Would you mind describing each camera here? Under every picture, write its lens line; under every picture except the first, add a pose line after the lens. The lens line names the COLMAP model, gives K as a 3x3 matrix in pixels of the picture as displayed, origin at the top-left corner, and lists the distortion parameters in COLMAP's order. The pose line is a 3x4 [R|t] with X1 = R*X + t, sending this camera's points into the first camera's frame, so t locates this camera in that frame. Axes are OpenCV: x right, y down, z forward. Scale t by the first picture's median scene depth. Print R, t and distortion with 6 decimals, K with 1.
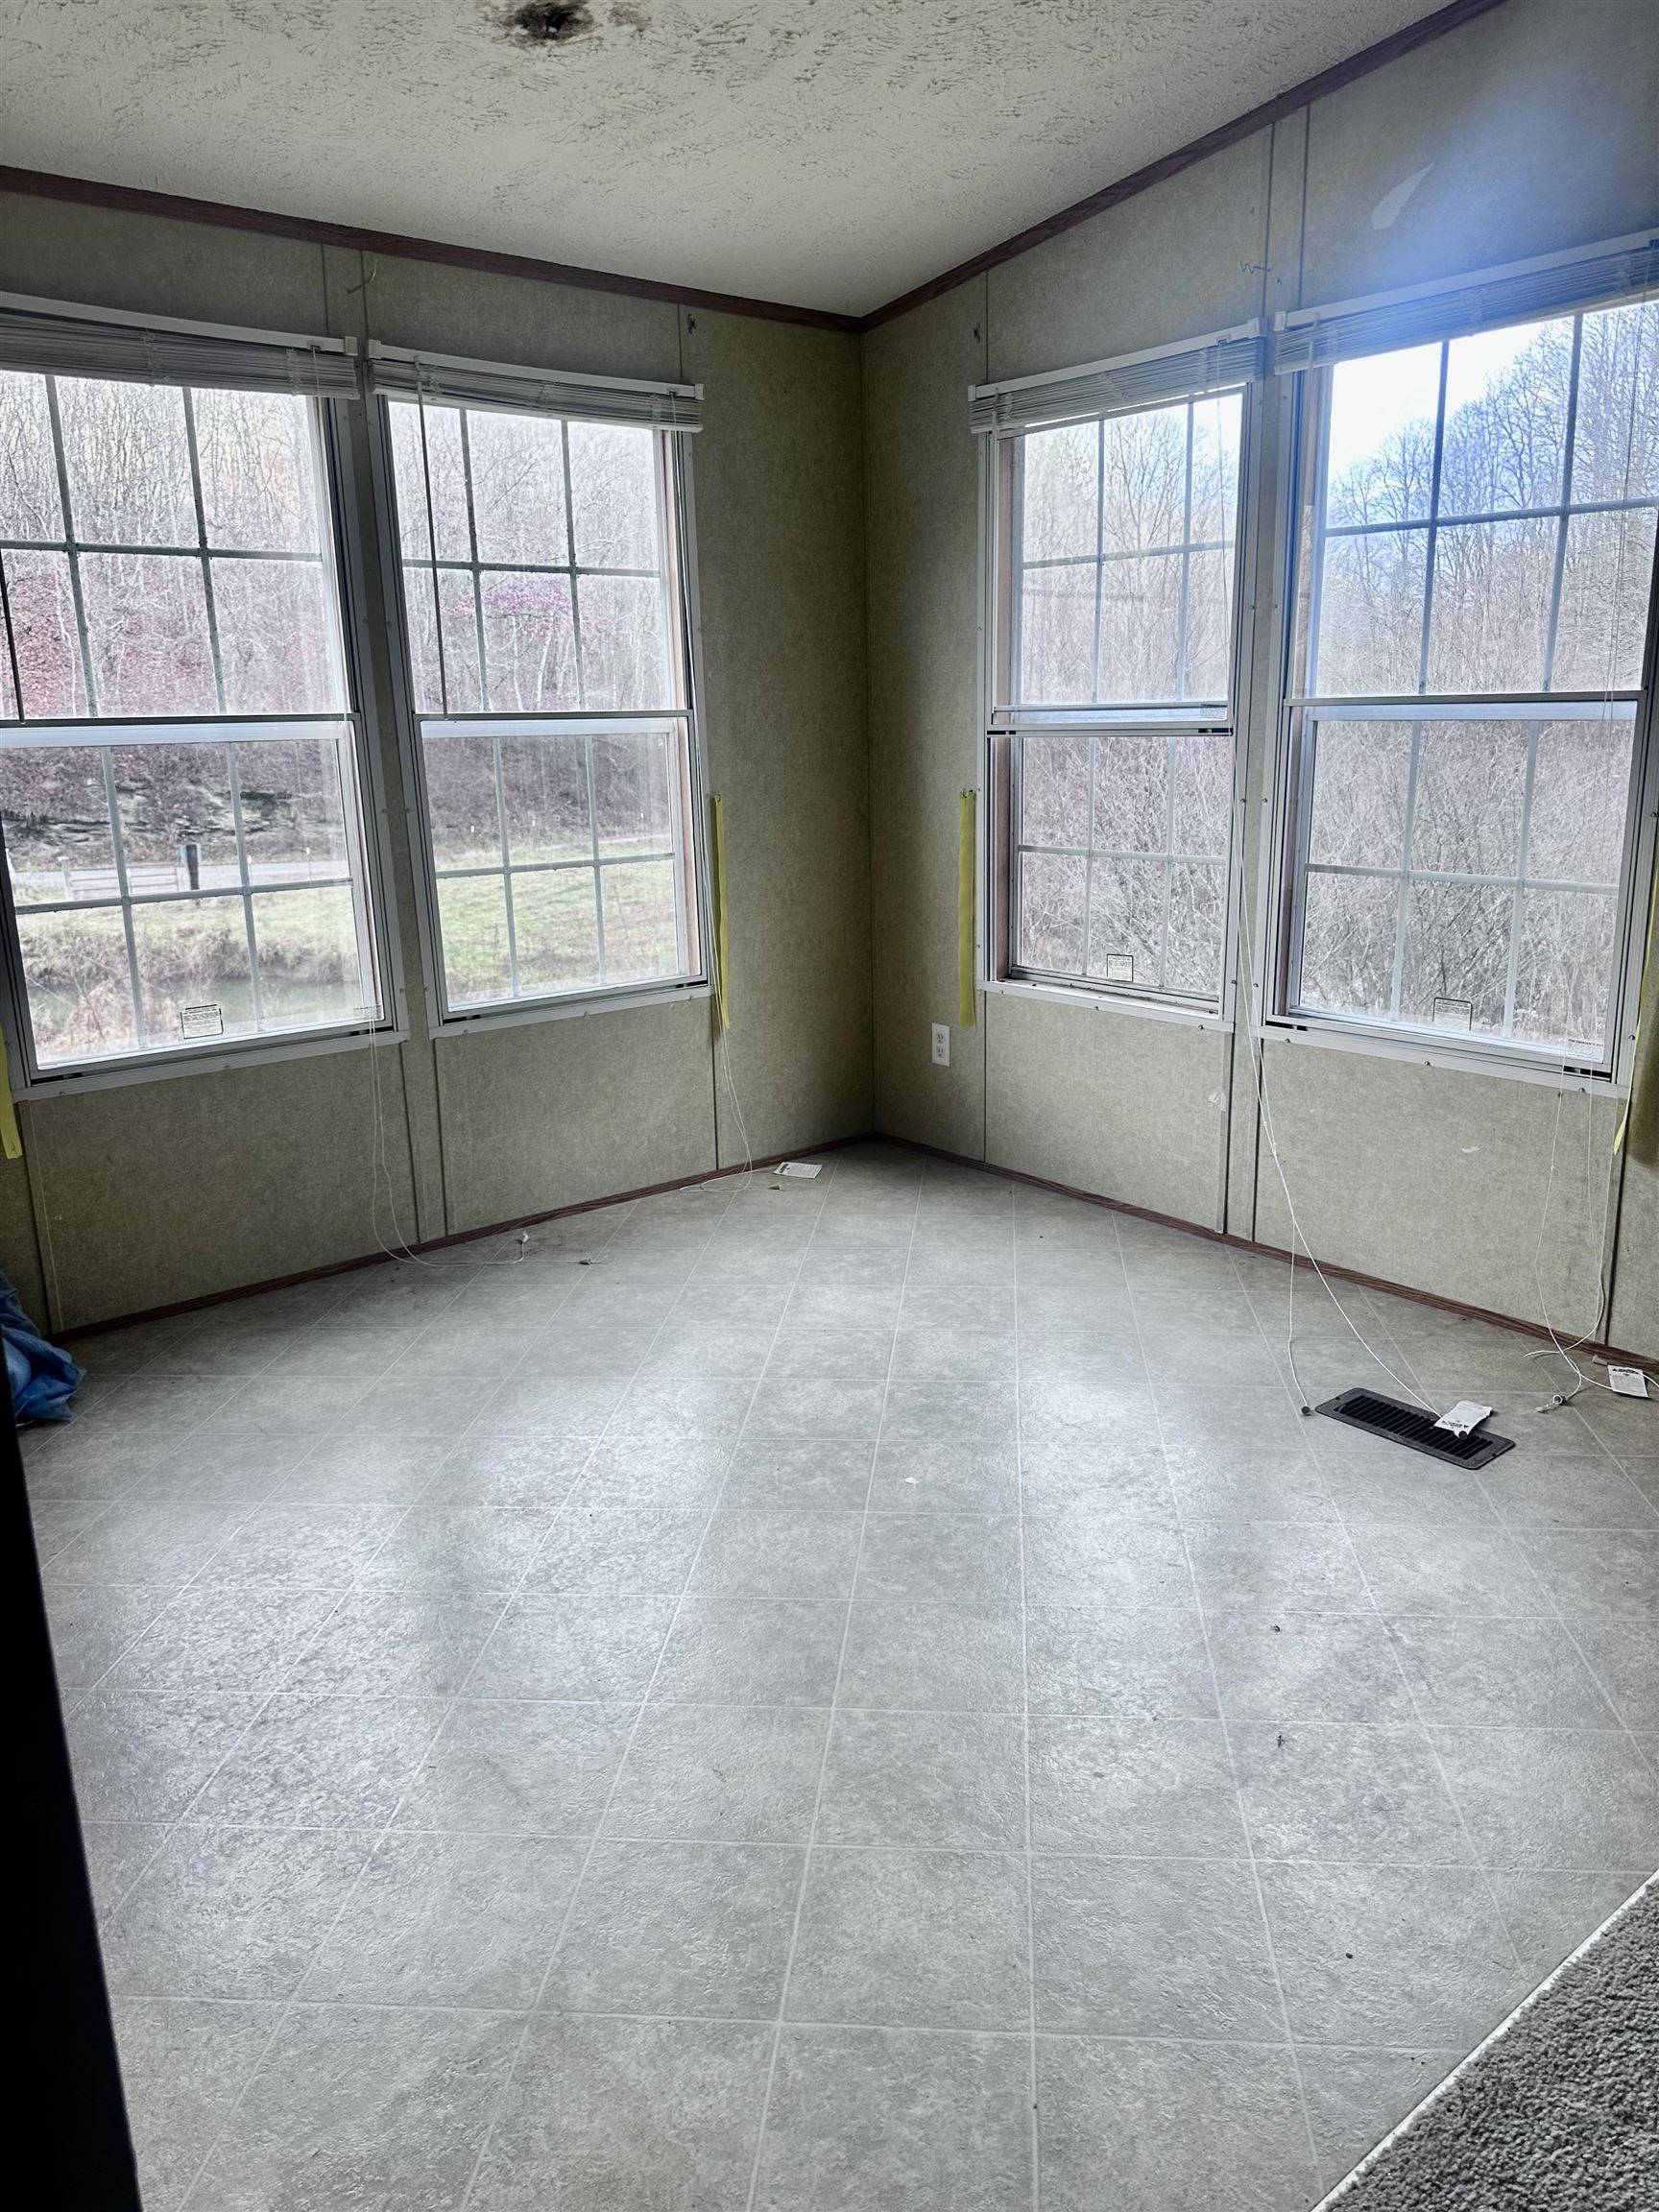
lens RADIAL K [[1564.8, 0, 829.5], [0, 1564.8, 1106.0], [0, 0, 1]] dist [0.150684, -0.266233]
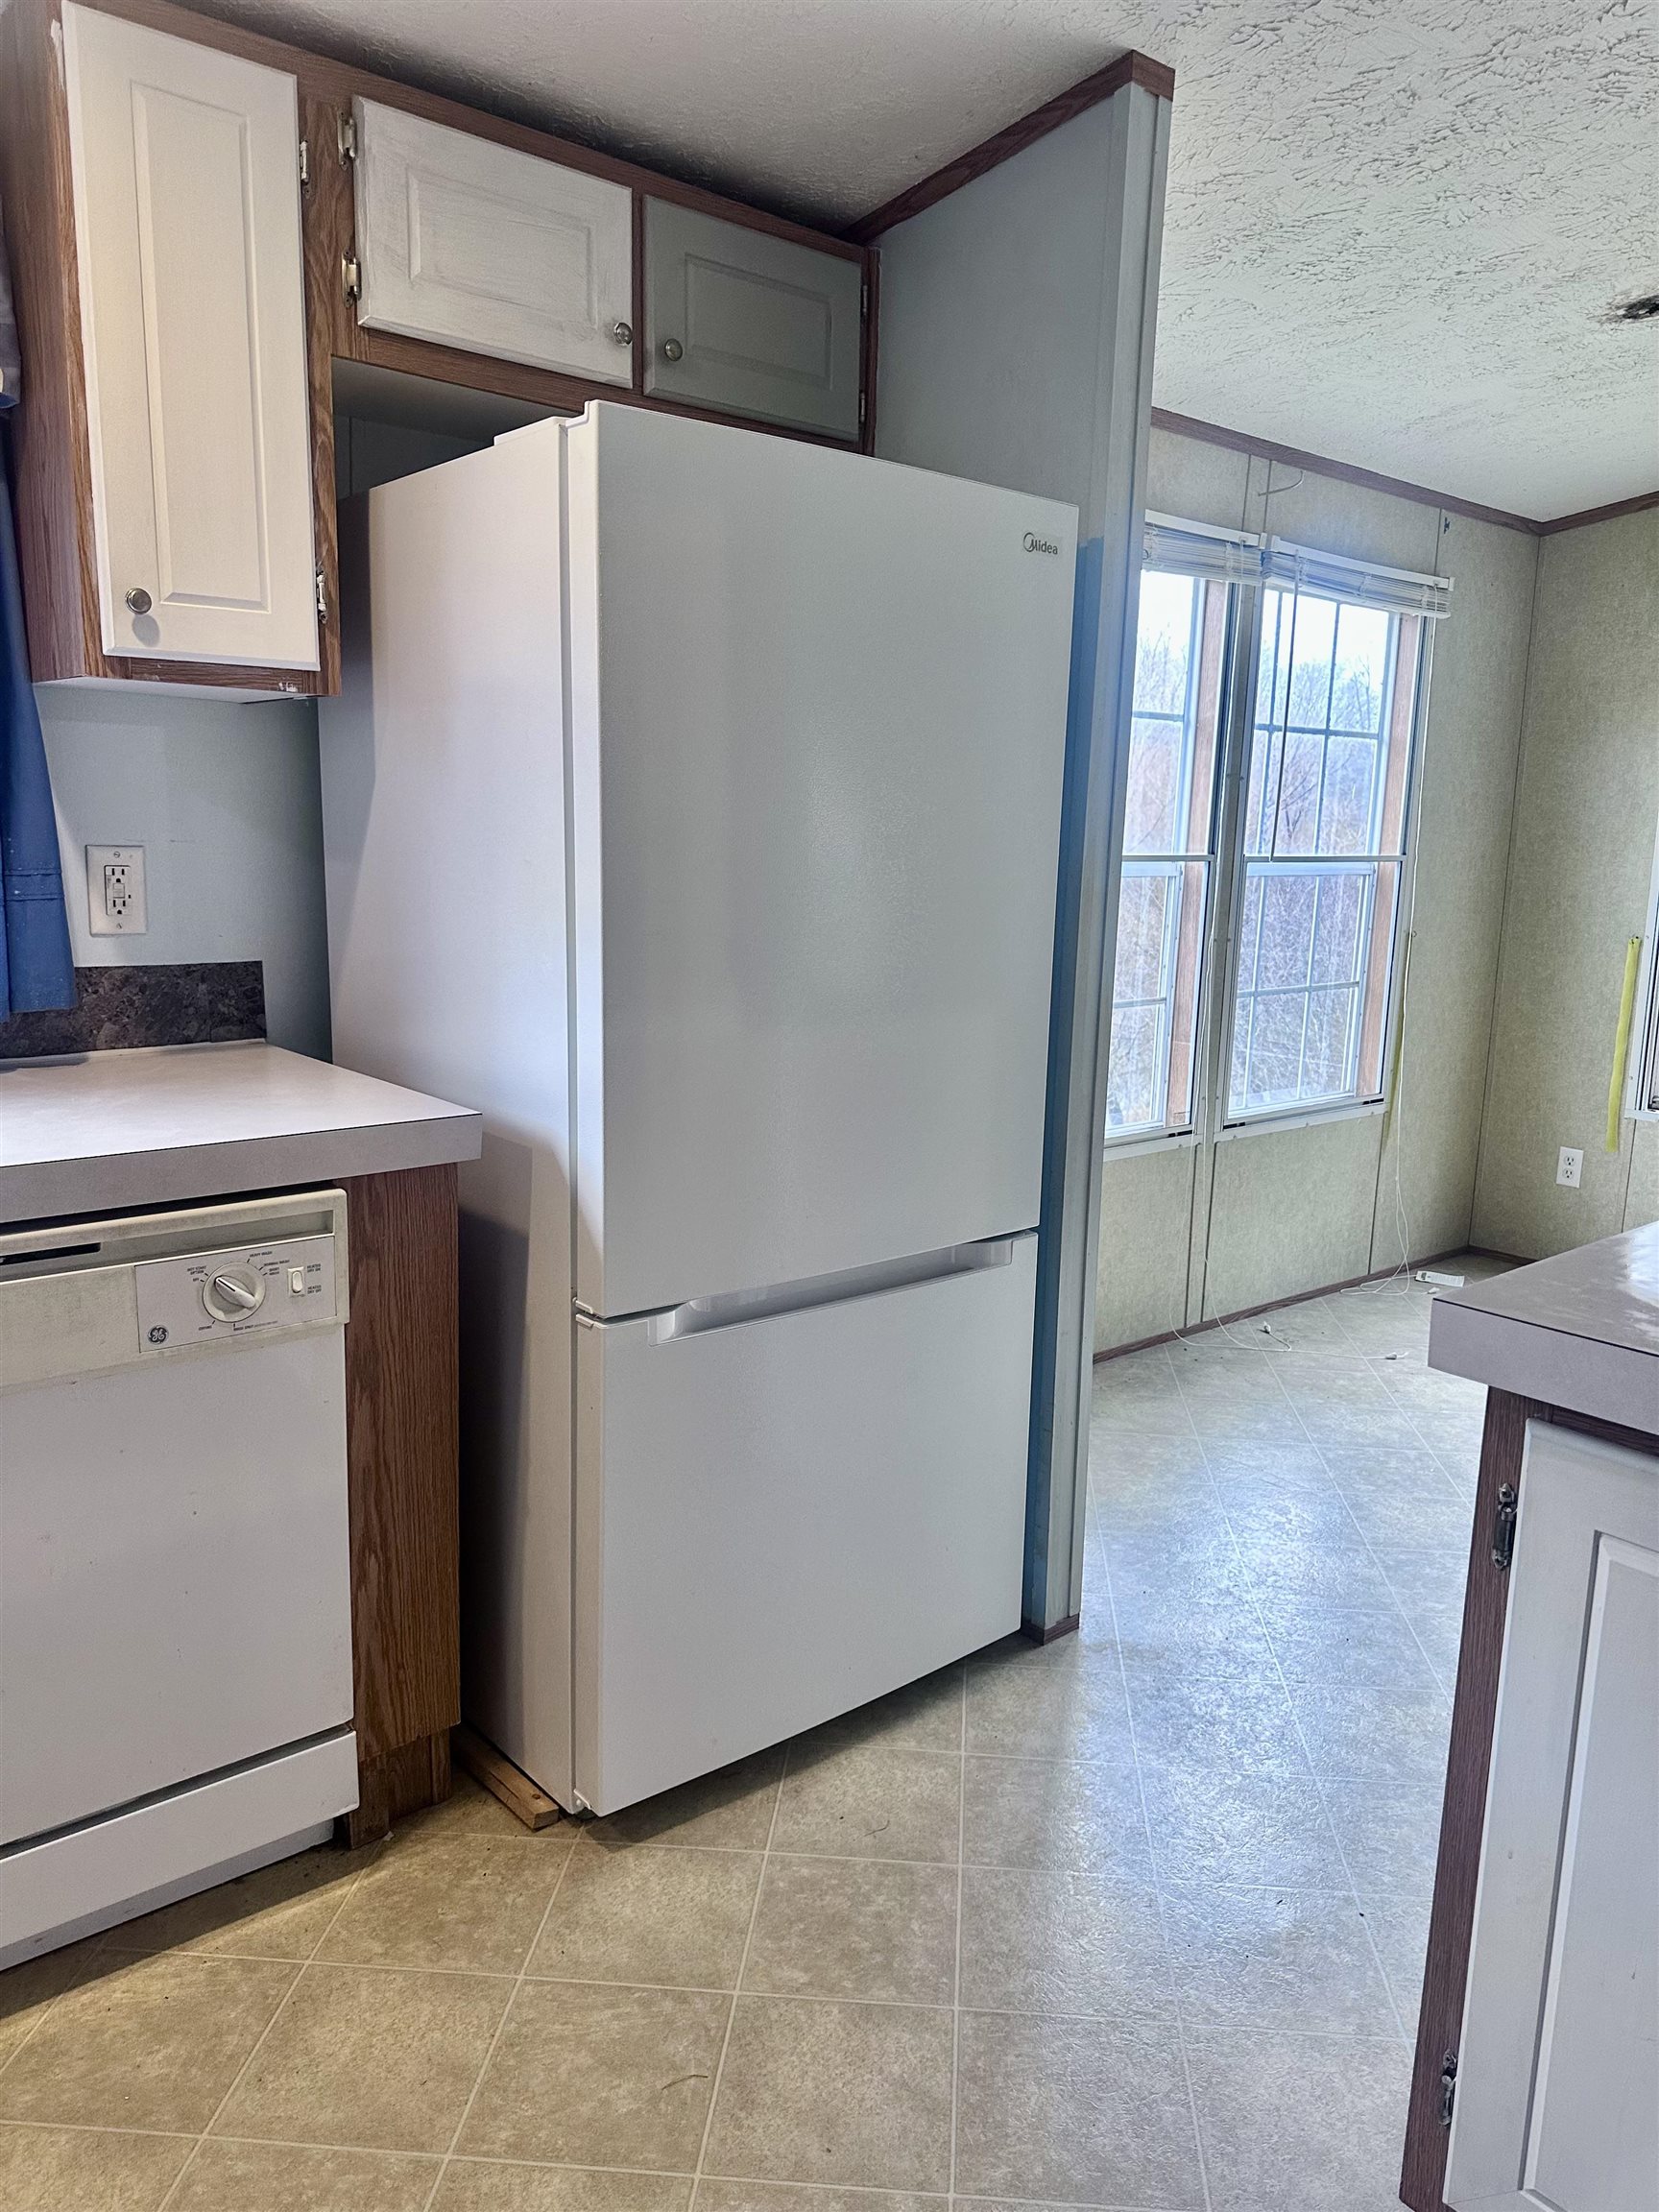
lens RADIAL K [[1568.4, 0, 829.6], [0, 1568.4, 1117.9], [0, 0, 1]] dist [0.068960, -0.075303]
pose [[0.998876, 0.044449, 0.016469, -0.521602], [-0.043273, 0.996883, -0.065966, 0.023978], [-0.019350, 0.065179, 0.997686, -0.092321]]
